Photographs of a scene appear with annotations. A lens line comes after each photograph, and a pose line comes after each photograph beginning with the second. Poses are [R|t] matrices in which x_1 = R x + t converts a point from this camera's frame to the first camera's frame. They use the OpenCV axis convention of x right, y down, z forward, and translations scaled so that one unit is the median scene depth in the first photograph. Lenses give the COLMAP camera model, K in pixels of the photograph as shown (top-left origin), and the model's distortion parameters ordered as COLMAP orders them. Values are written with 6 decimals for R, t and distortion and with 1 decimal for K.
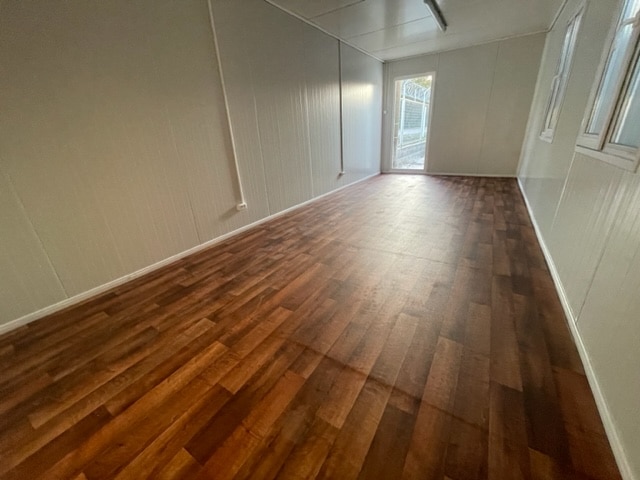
lens RADIAL K [[254.5, 0, 320.3], [0, 254.5, 239.3], [0, 0, 1]] dist [0.000246, -0.000080]
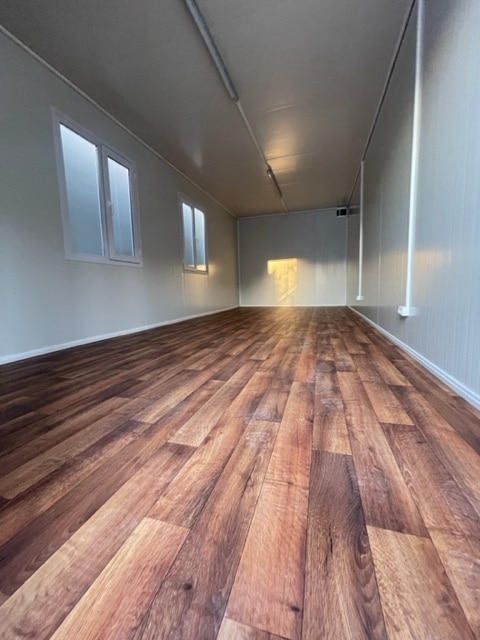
lens RADIAL K [[258.3, 0, 242.0], [0, 258.3, 317.3], [0, 0, 1]] dist [-0.001214, -0.000382]
pose [[-0.963765, 0.086256, -0.252423, -0.057202], [-0.045905, 0.878533, 0.475471, -0.259005], [0.262774, 0.469830, -0.842740, 1.222217]]
